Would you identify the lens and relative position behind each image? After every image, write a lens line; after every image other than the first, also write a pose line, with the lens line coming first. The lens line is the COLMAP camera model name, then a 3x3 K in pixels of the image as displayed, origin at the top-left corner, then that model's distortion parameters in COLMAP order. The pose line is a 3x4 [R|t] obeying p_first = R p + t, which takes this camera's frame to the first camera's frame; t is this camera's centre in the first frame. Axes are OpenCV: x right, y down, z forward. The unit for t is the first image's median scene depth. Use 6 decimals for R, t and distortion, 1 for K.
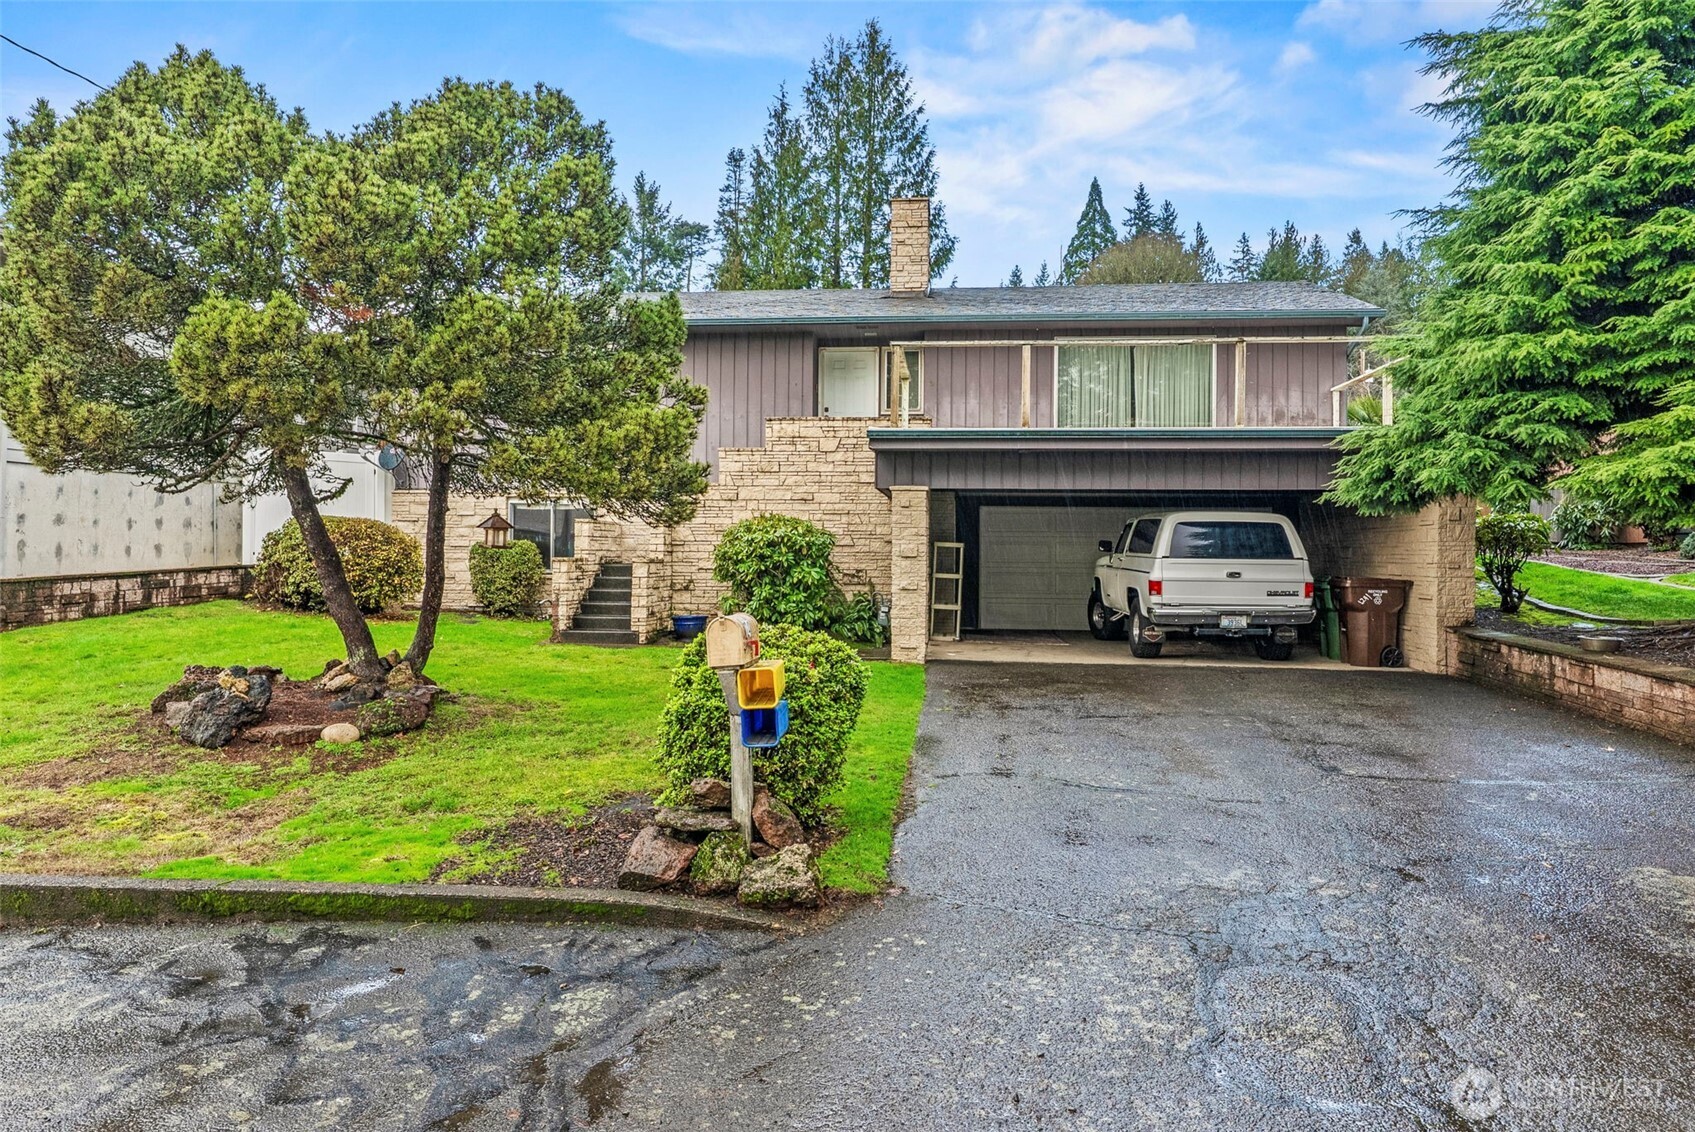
lens RADIAL K [[1102.5, 0, 844.3], [0, 1102.5, 544.3], [0, 0, 1]] dist [-0.001498, 0.004027]
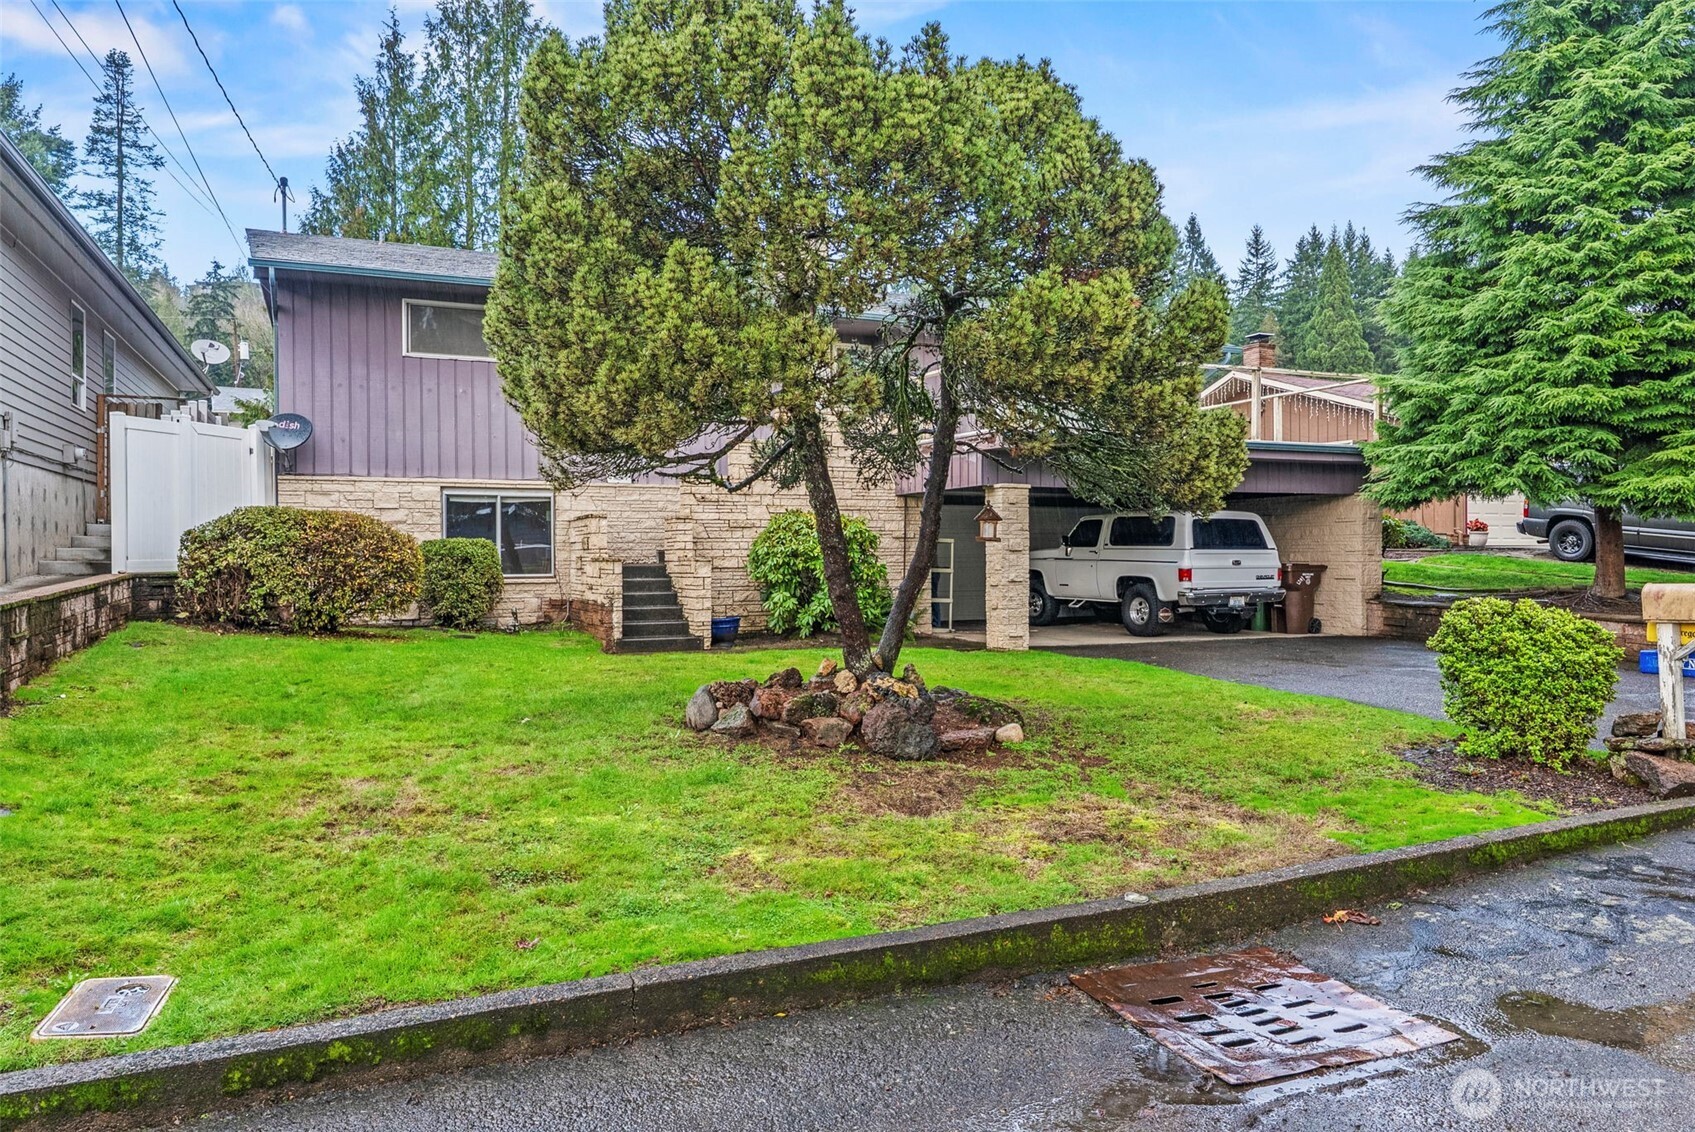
lens RADIAL K [[1149.2, 0, 847.5], [0, 1149.2, 566.0], [0, 0, 1]] dist [0.006700, 0.001765]
pose [[0.862878, -0.016741, 0.505134, -0.579720], [0.008315, 0.999786, 0.018930, 0.003538], [-0.505343, -0.012134, 0.862833, 0.113818]]
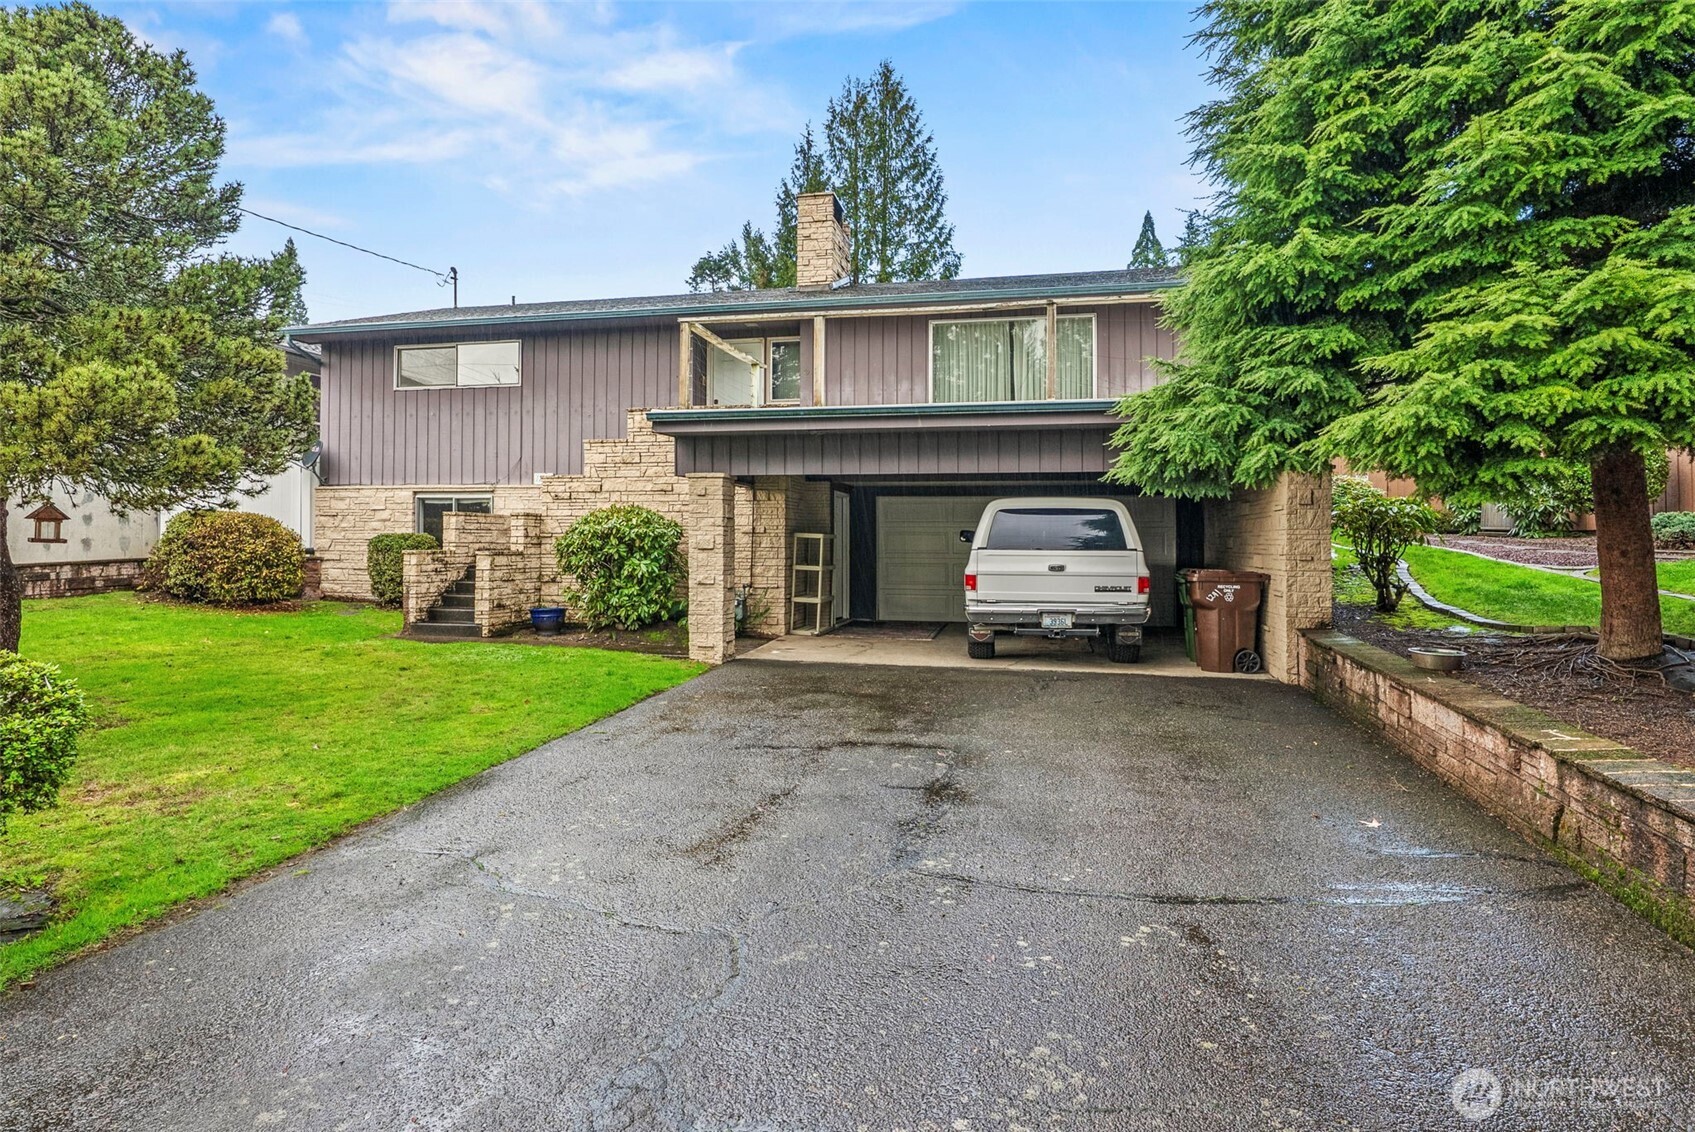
lens RADIAL K [[928.6, 0, 851.3], [0, 928.6, 521.5], [0, 0, 1]] dist [-0.001666, -0.000013]
pose [[0.993880, -0.006325, -0.110288, 0.241885], [0.004583, 0.999861, -0.016044, 0.001313], [0.110374, 0.015440, 0.993770, 0.211150]]
